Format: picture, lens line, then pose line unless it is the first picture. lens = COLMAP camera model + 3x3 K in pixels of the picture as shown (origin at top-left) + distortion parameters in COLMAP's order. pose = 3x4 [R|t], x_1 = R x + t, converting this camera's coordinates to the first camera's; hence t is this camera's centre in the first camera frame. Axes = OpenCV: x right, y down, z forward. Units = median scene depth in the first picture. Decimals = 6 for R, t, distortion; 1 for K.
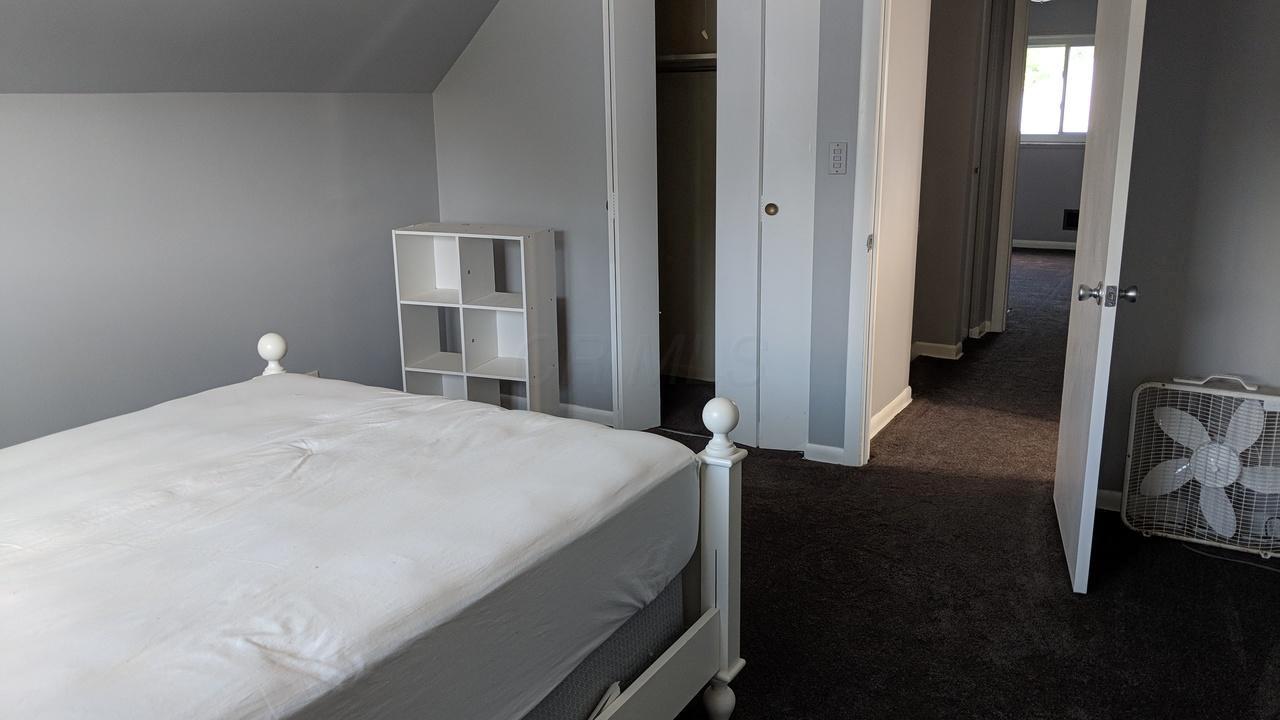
lens RADIAL K [[1012.5, 0, 640.0], [0, 1012.5, 360.0], [0, 0, 1]] dist [0.168608, -0.380271]
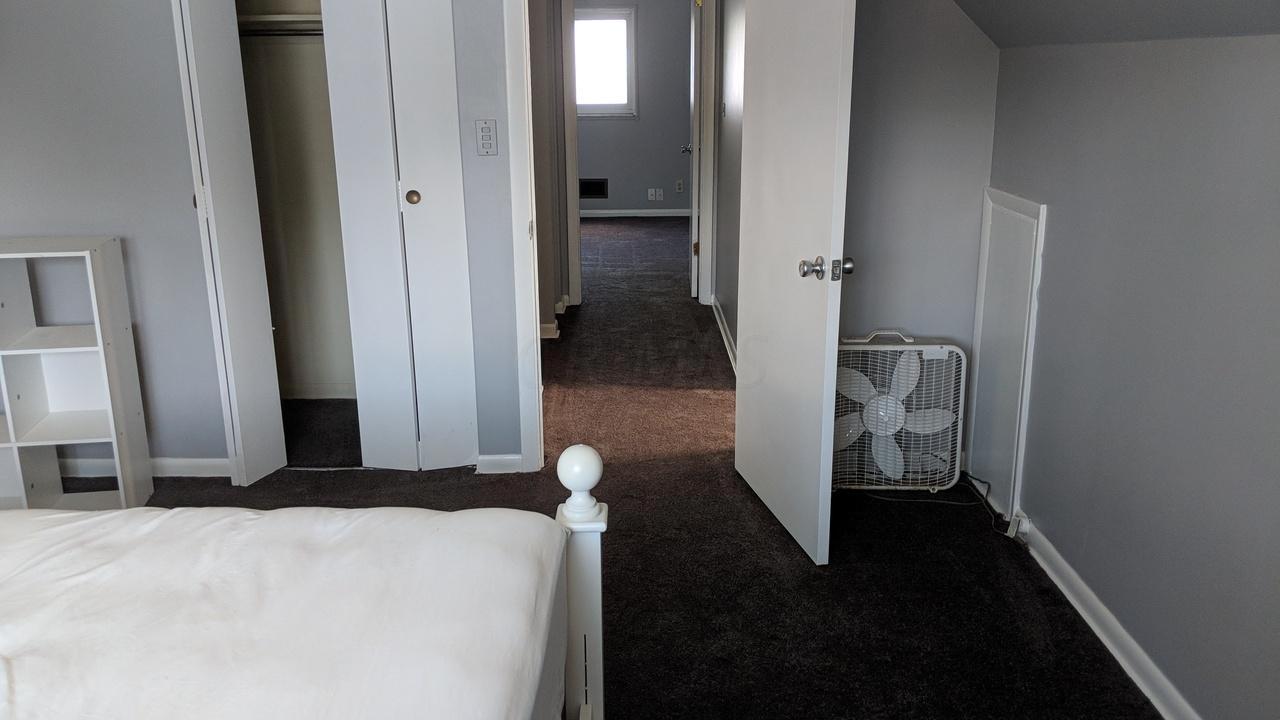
lens RADIAL K [[1021.1, 0, 638.0], [0, 1021.1, 352.0], [0, 0, 1]] dist [0.113322, -0.180534]
pose [[0.876371, -0.127489, 0.464458, -0.151941], [0.119792, 0.991724, 0.046187, -0.042398], [-0.466502, 0.015161, 0.884390, 0.168824]]
